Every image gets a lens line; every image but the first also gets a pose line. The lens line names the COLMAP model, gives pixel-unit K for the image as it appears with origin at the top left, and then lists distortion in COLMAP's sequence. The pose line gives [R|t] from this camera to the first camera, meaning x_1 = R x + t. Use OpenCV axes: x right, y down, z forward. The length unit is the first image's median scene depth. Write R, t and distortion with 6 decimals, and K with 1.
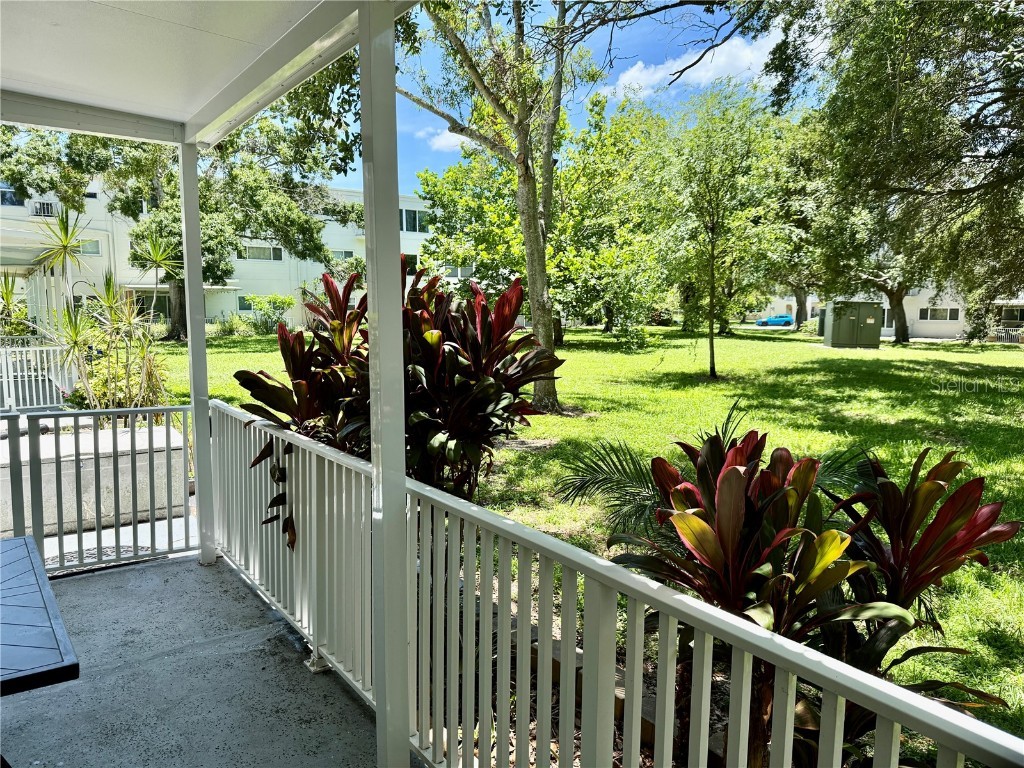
lens RADIAL K [[718.1, 0, 512.5], [0, 718.1, 387.0], [0, 0, 1]] dist [-0.009404, -0.009462]
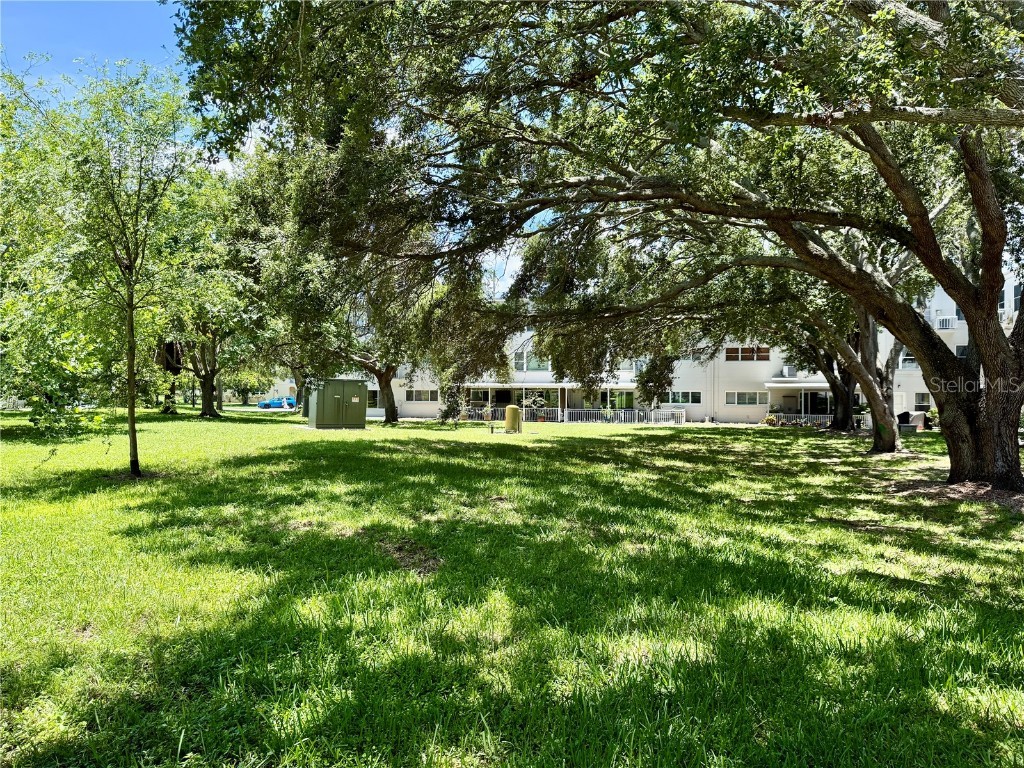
lens RADIAL K [[718.1, 0, 507.6], [0, 718.1, 383.4], [0, 0, 1]] dist [-0.009404, -0.009462]
pose [[0.795393, 0.014640, 0.605917, 0.104767], [0.058186, 0.993246, -0.100380, -0.008255], [-0.603295, 0.115097, 0.789169, 0.154176]]
